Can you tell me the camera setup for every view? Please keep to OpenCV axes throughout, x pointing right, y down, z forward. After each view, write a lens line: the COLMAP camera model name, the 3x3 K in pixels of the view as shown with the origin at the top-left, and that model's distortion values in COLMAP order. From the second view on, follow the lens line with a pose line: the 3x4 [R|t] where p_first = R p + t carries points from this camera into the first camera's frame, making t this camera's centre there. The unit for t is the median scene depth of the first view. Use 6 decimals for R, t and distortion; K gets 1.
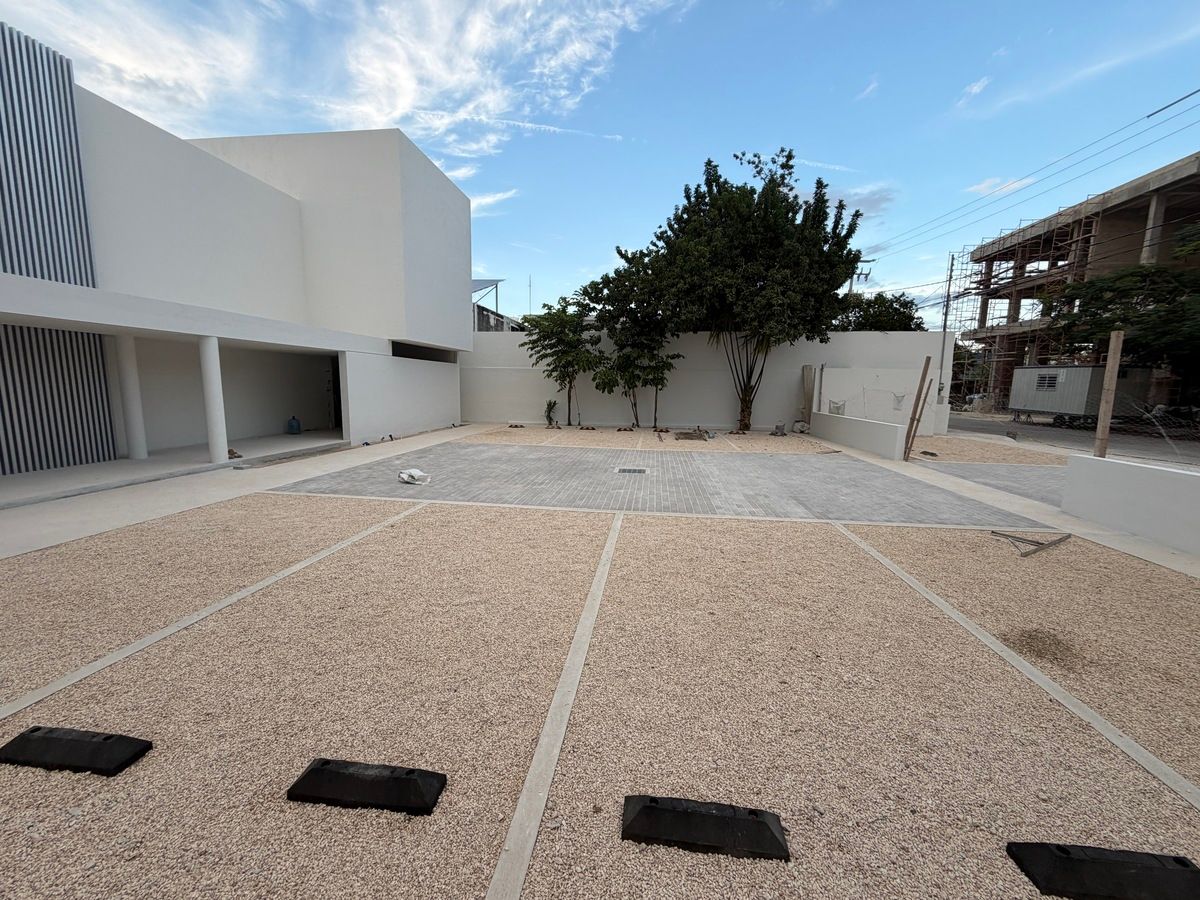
lens RADIAL K [[474.9, 0, 594.5], [0, 474.9, 445.4], [0, 0, 1]] dist [-0.000152, 0.000156]
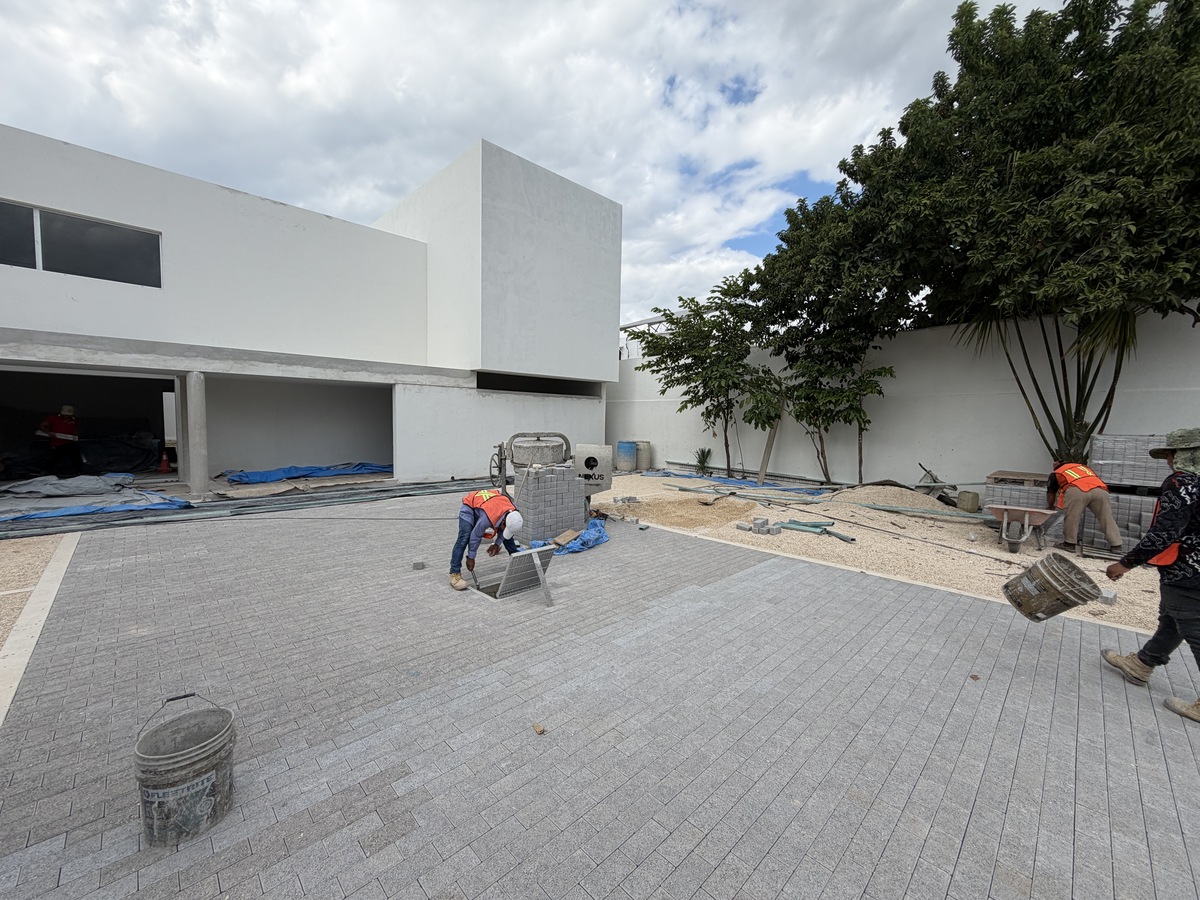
lens RADIAL K [[474.9, 0, 605.3], [0, 474.9, 446.4], [0, 0, 1]] dist [-0.000152, 0.000156]
pose [[0.782751, 0.032378, -0.621492, 0.223451], [-0.084232, 0.994968, -0.054254, -0.034896], [0.616608, 0.094817, 0.781540, 0.315194]]
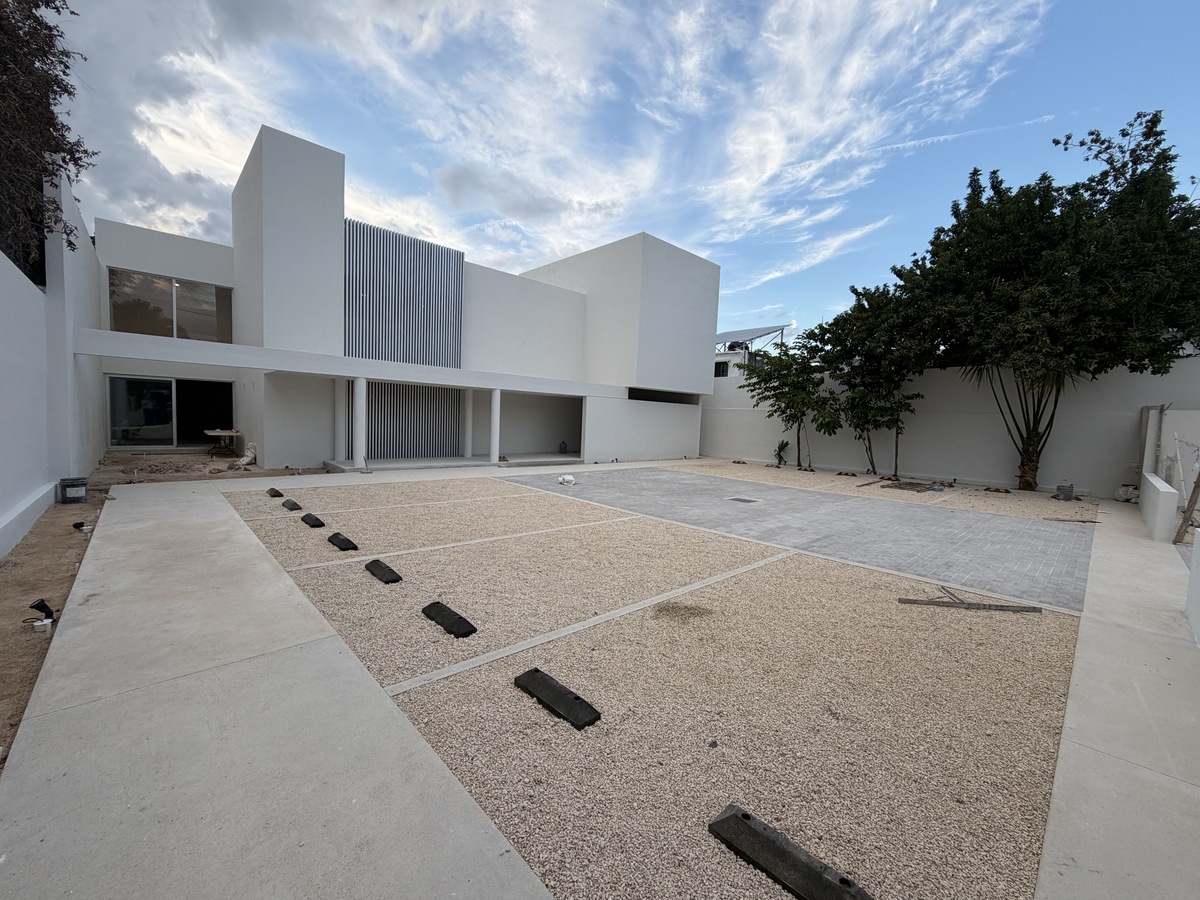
lens RADIAL K [[474.9, 0, 601.5], [0, 474.9, 447.5], [0, 0, 1]] dist [-0.000152, 0.000156]
pose [[0.773239, 0.054469, -0.631770, 0.240246], [-0.107375, 0.993163, -0.045793, 0.008330], [0.624957, 0.103245, 0.773802, -0.031101]]
